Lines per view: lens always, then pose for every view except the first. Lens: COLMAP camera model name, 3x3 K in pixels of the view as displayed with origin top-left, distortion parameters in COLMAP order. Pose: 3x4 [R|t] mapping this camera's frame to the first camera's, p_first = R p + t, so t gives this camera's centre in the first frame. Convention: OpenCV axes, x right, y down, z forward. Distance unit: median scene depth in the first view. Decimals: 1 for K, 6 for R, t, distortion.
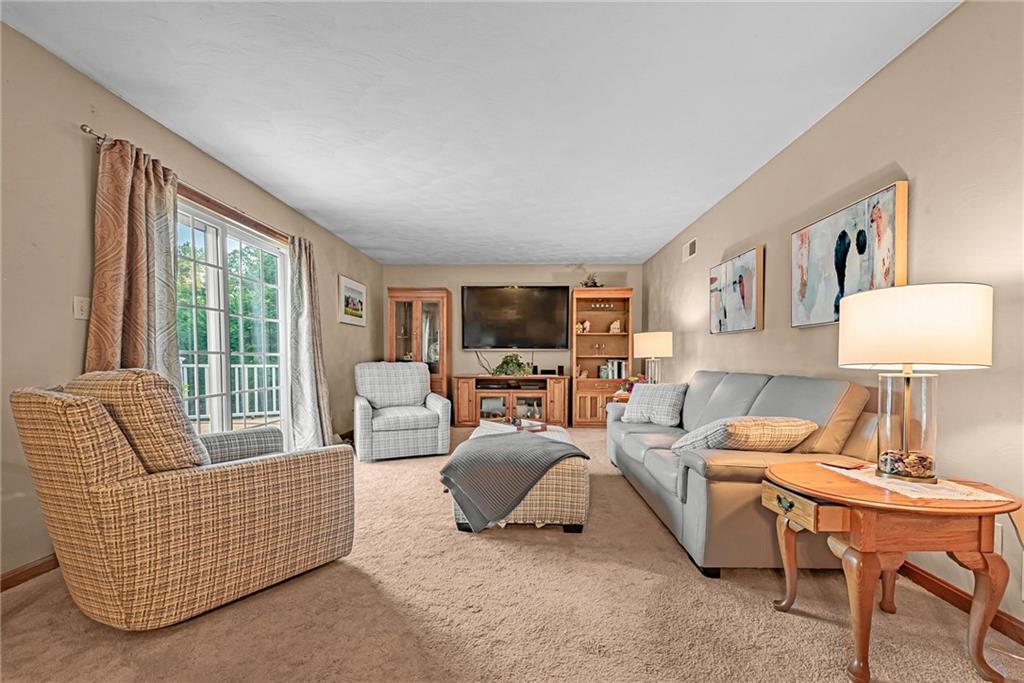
lens RADIAL K [[406.1, 0, 516.0], [0, 406.1, 340.3], [0, 0, 1]] dist [0.012088, -0.000104]
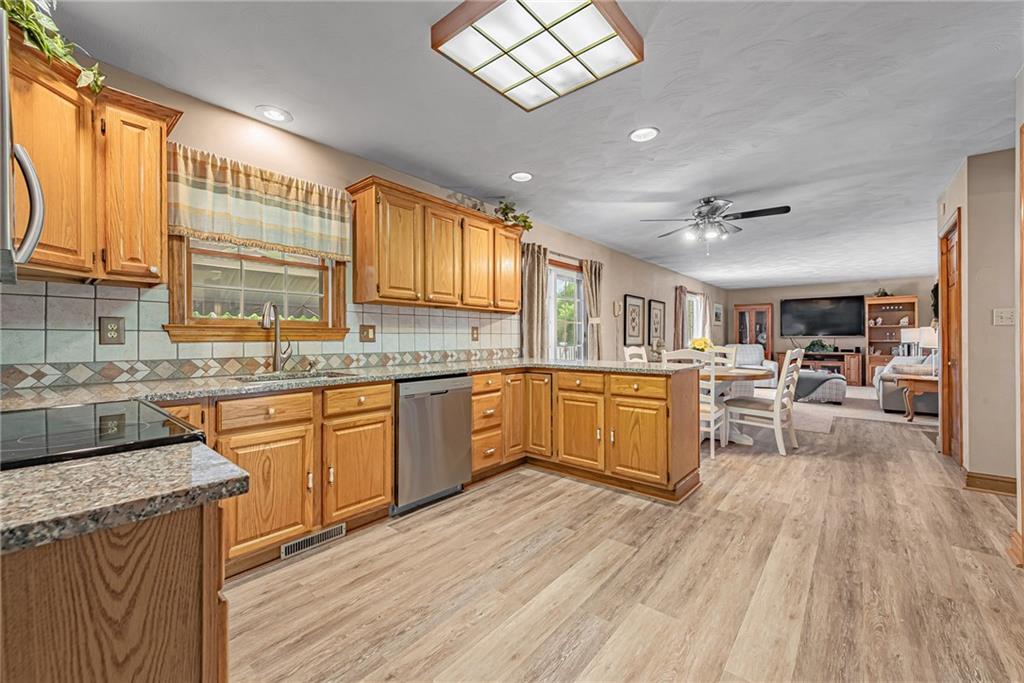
lens RADIAL K [[406.1, 0, 516.0], [0, 406.1, 340.3], [0, 0, 1]] dist [0.012088, -0.000104]
pose [[0.781352, 0.000942, -0.624090, 0.070041], [0.029035, 0.998861, 0.037859, -0.061930], [0.623415, -0.047702, 0.780435, -1.070811]]
